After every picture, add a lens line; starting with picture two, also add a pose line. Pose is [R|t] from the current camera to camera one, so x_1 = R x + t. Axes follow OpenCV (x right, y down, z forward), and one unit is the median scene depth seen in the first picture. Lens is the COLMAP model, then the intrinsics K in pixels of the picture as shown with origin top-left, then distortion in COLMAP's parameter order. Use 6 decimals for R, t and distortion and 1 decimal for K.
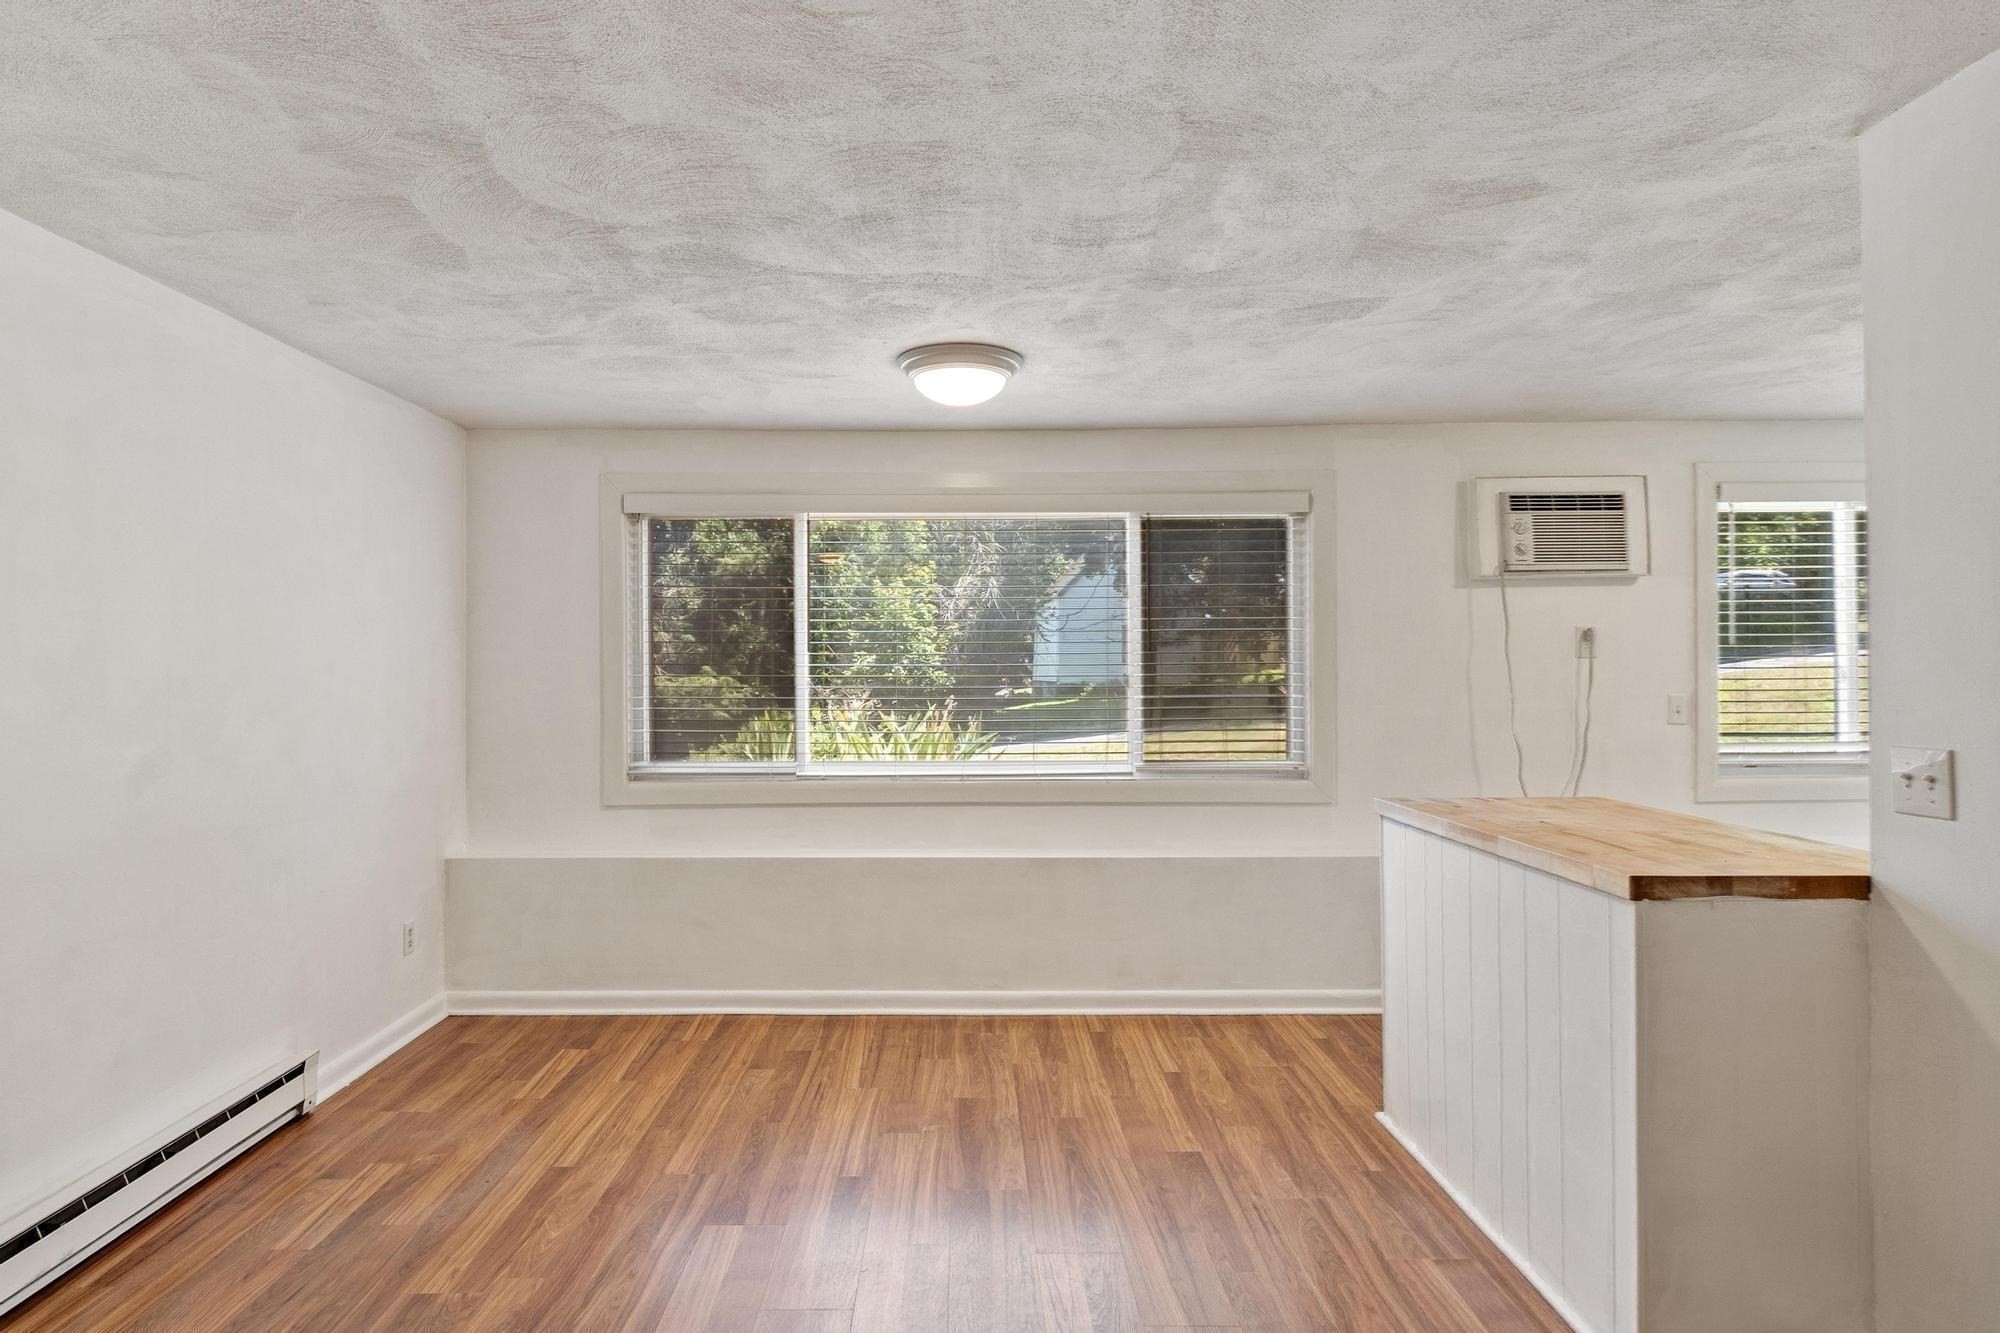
lens RADIAL K [[1139.4, 0, 950.3], [0, 1139.4, 656.6], [0, 0, 1]] dist [0.016261, -0.003789]
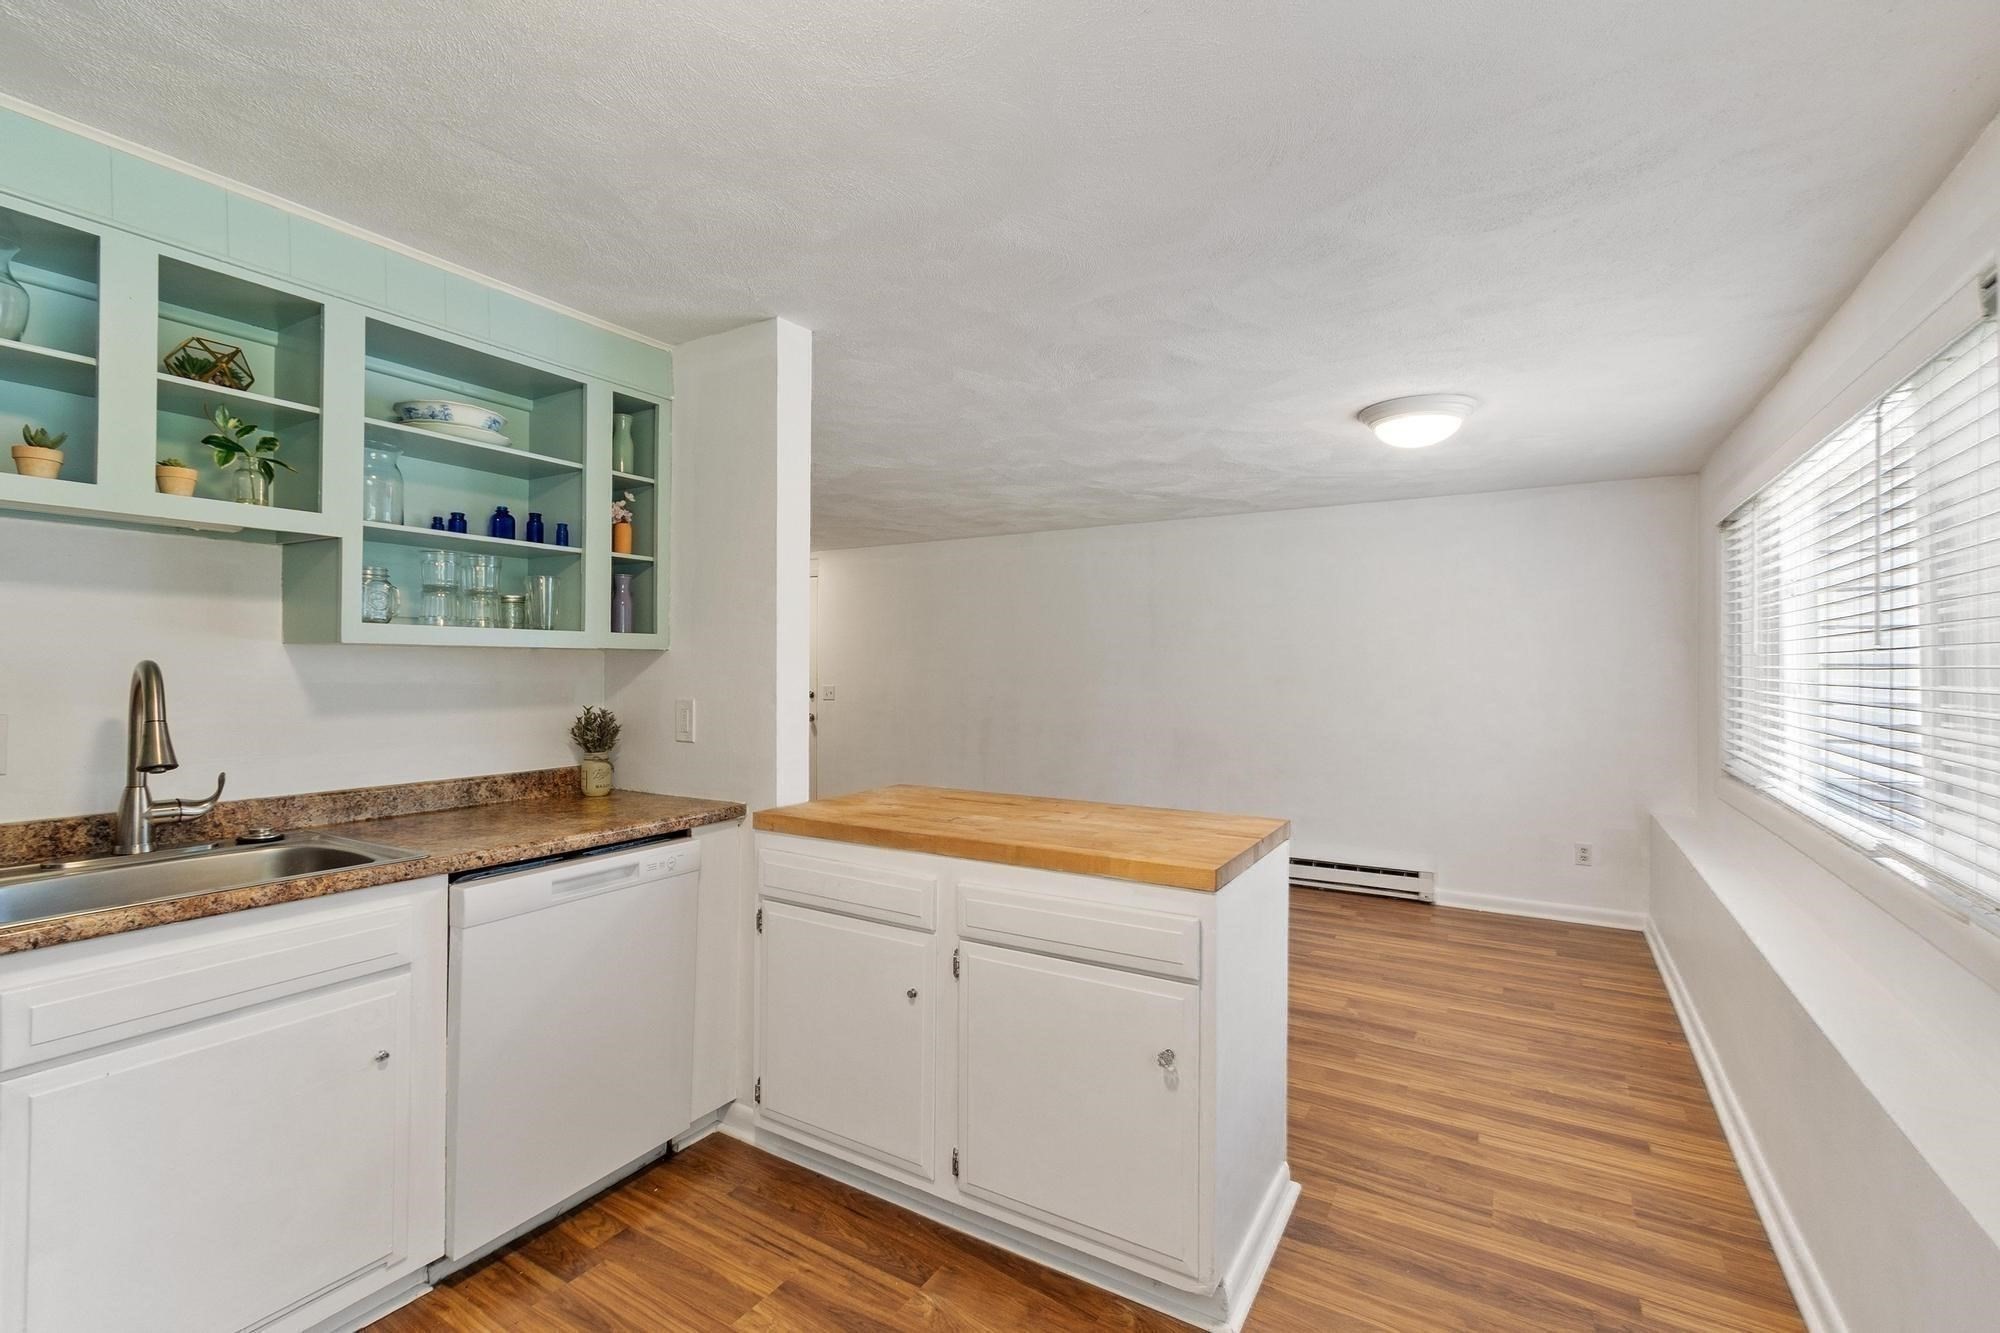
lens RADIAL K [[876.4, 0, 1005.4], [0, 876.4, 661.1], [0, 0, 1]] dist [0.004426, -0.000477]
pose [[-0.506748, -0.001968, -0.862092, 0.975506], [0.006022, 0.999965, -0.005822, -0.000092], [0.862073, -0.008142, -0.506718, 1.049232]]
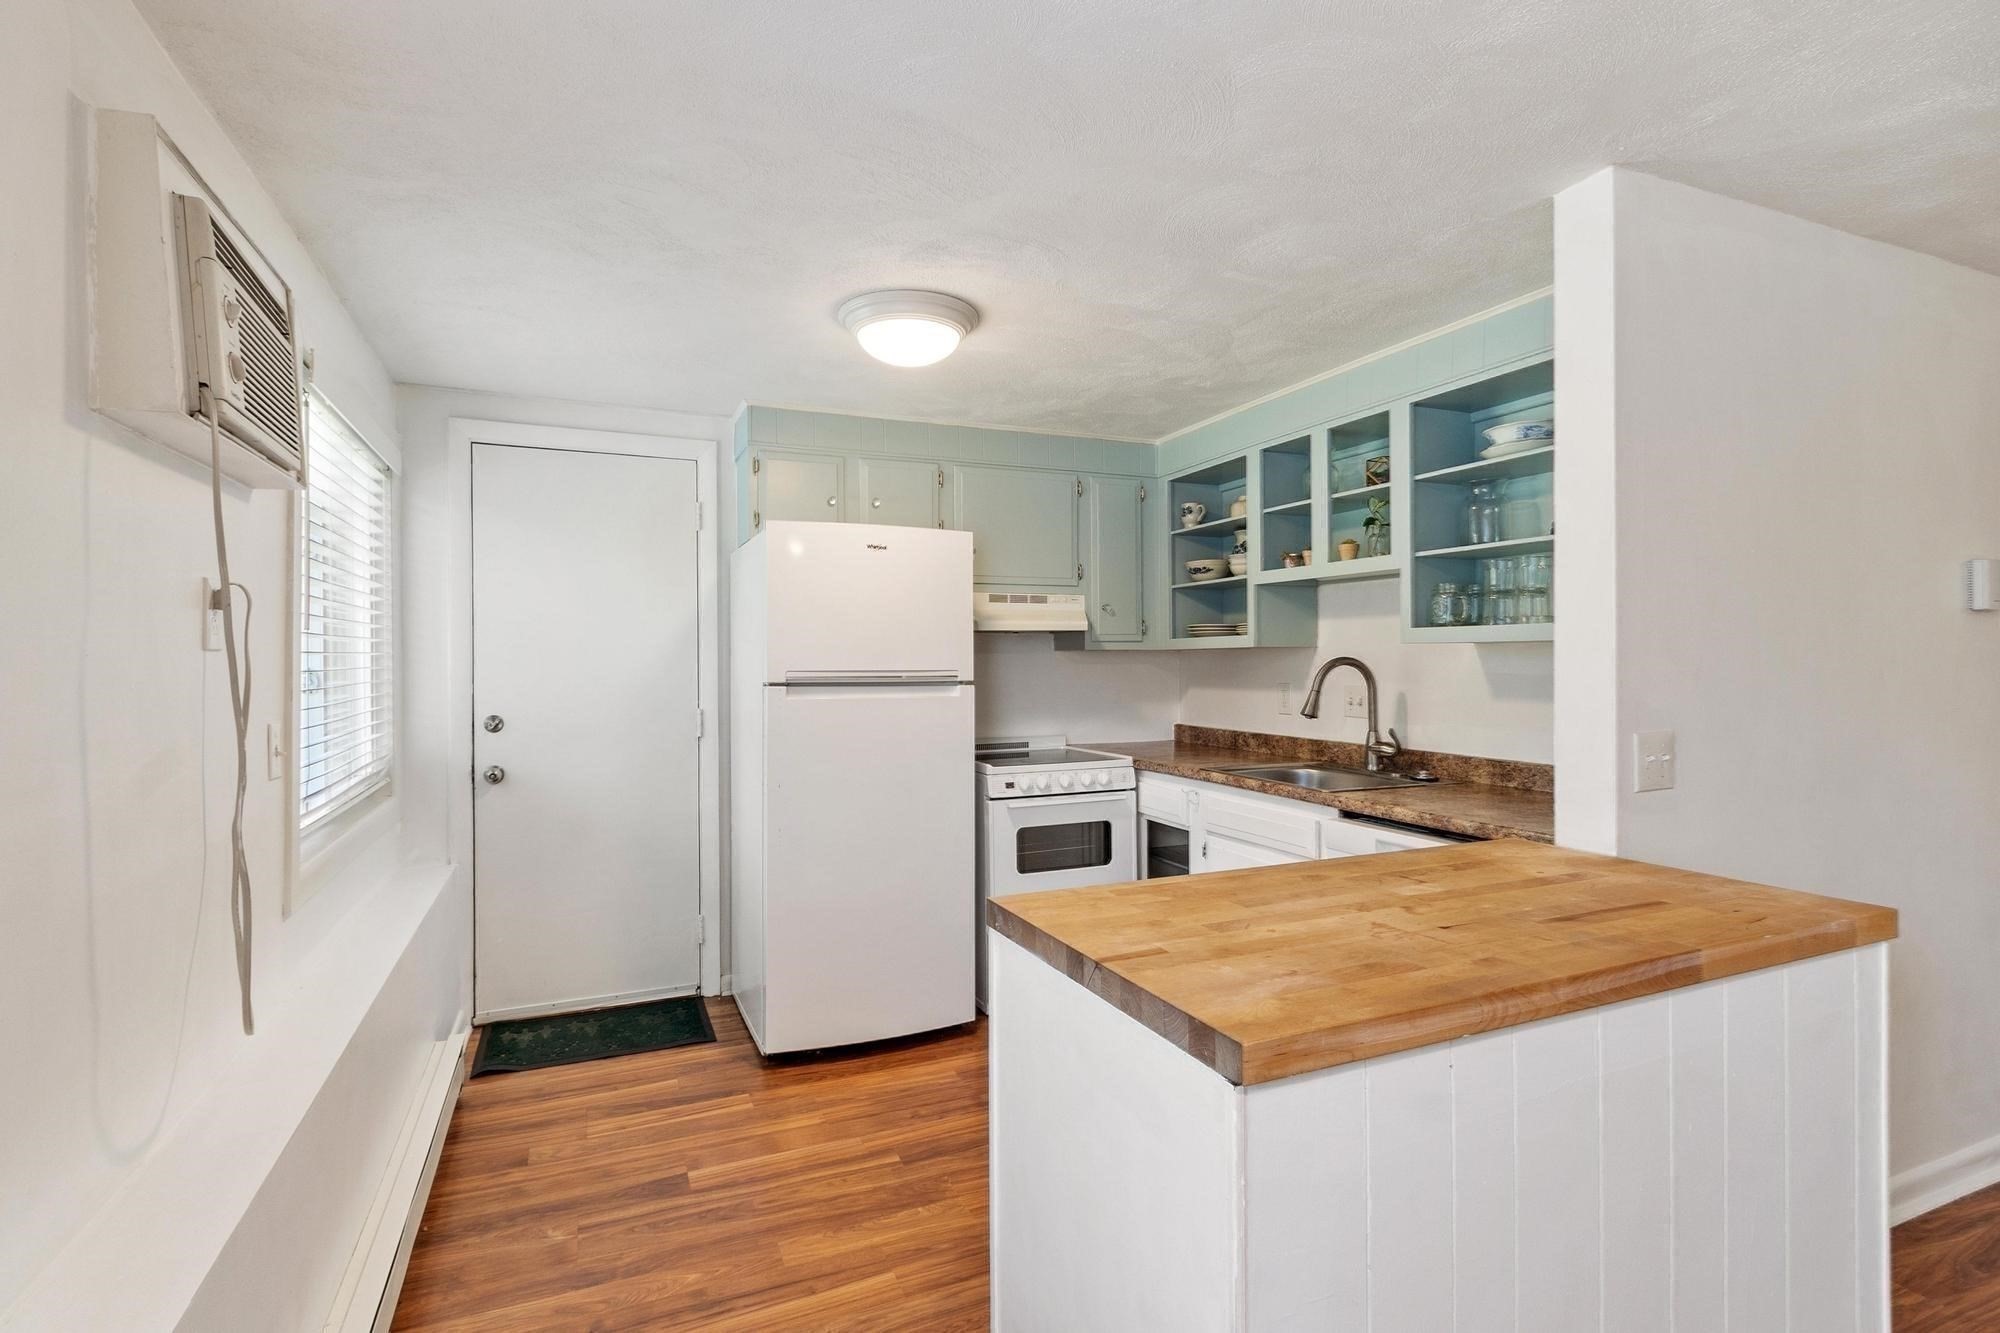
lens RADIAL K [[950.4, 0, 992.3], [0, 950.4, 669.6], [0, 0, 1]] dist [0.000138, 0.000023]
pose [[-0.398605, -0.000822, 0.917122, 0.116319], [-0.002771, 0.999996, -0.000308, 0.006908], [-0.917119, -0.002664, -0.398606, 1.073401]]
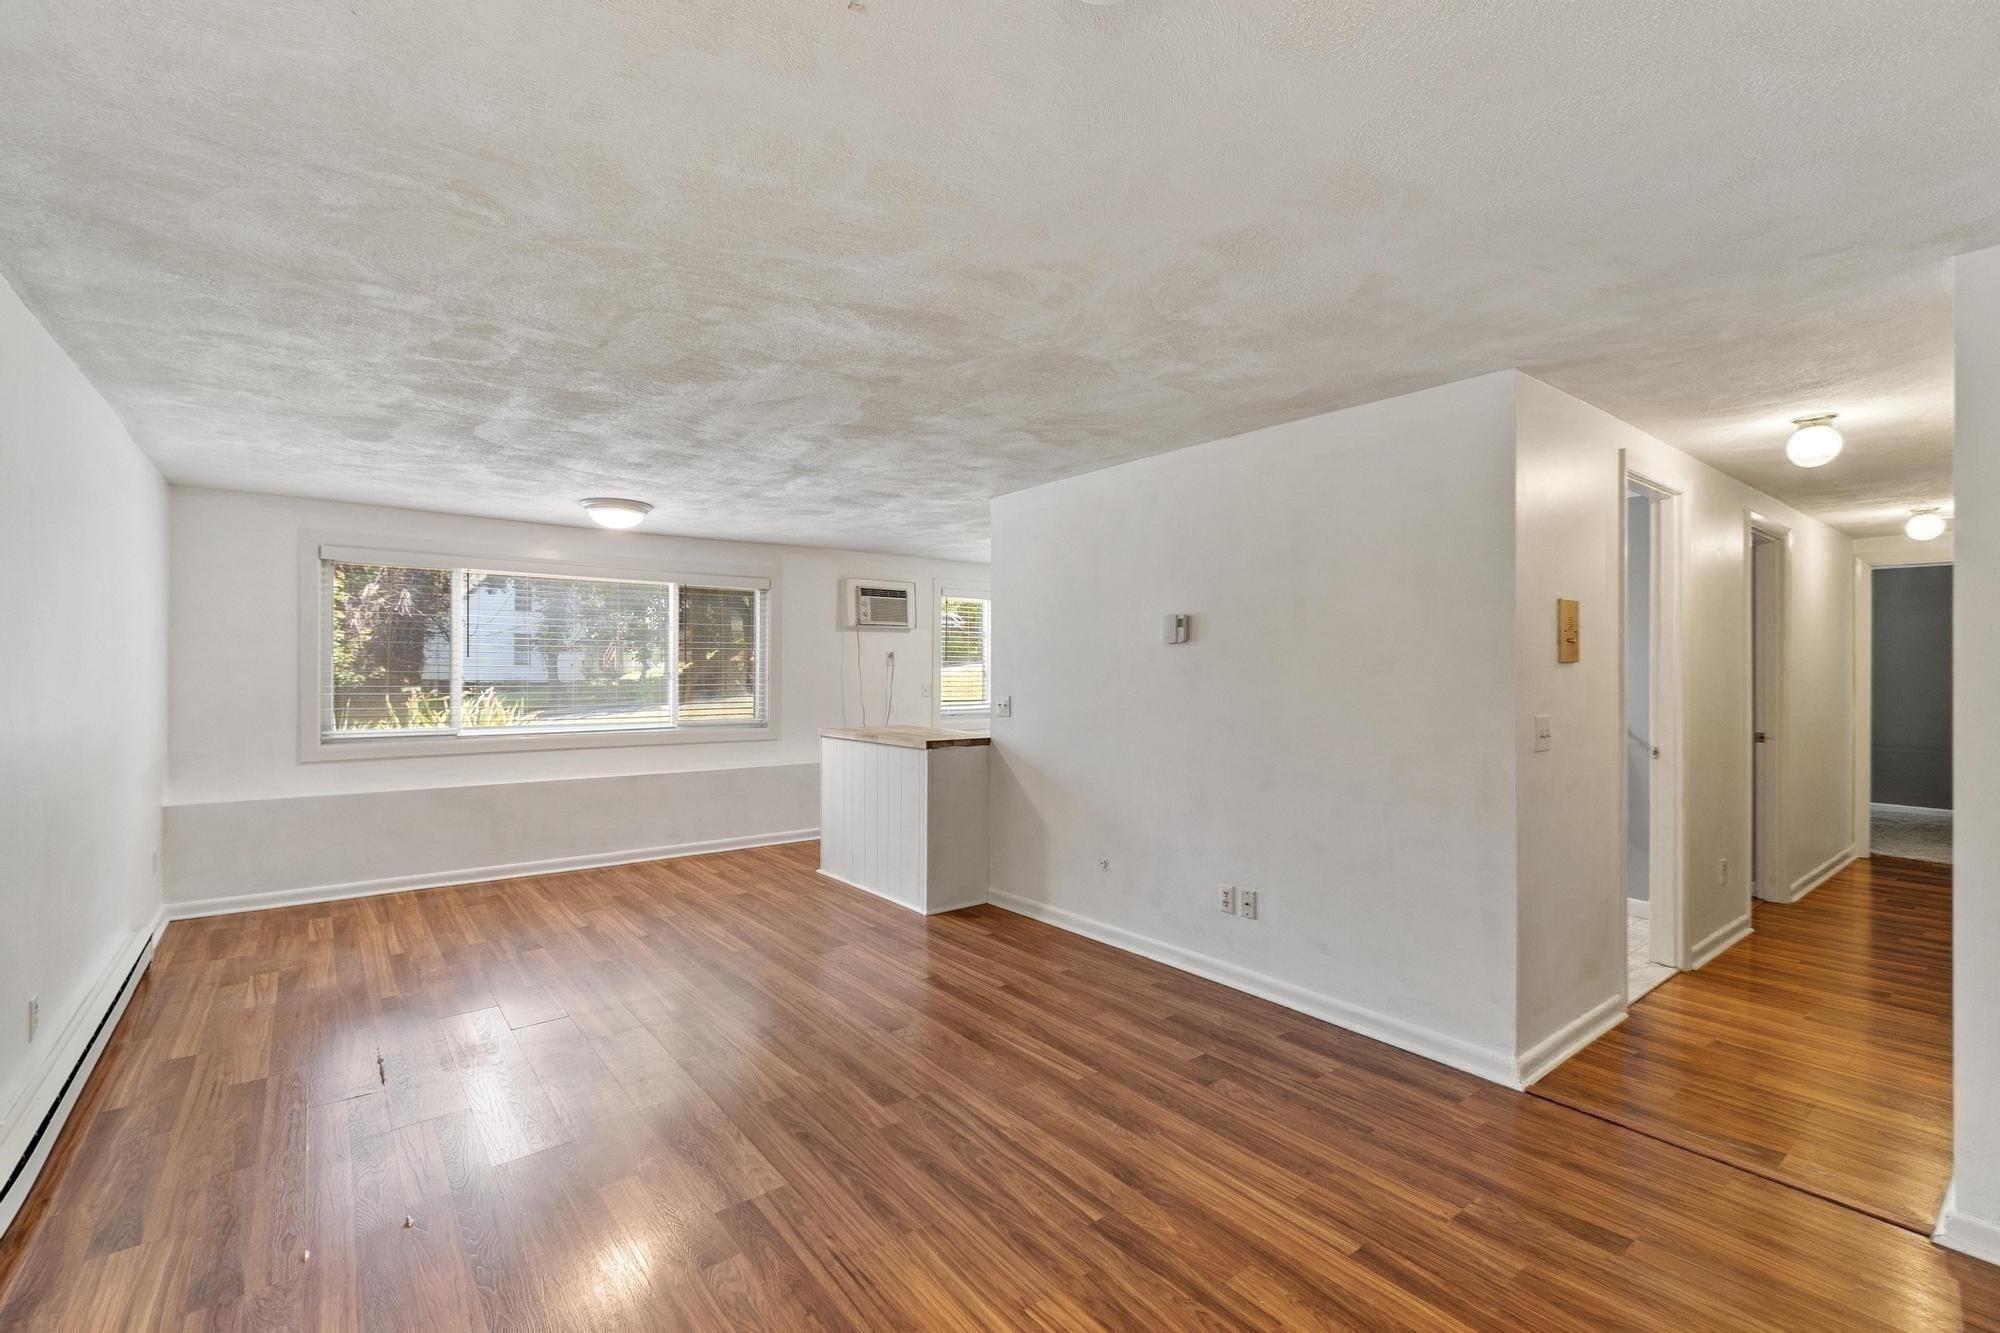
lens RADIAL K [[876.4, 0, 989.5], [0, 876.4, 667.8], [0, 0, 1]] dist [0.004426, -0.000477]
pose [[0.786450, 0.009580, 0.617579, -0.381382], [-0.013623, 0.999906, 0.001838, -0.001648], [-0.617503, -0.009859, 0.786506, -0.492770]]
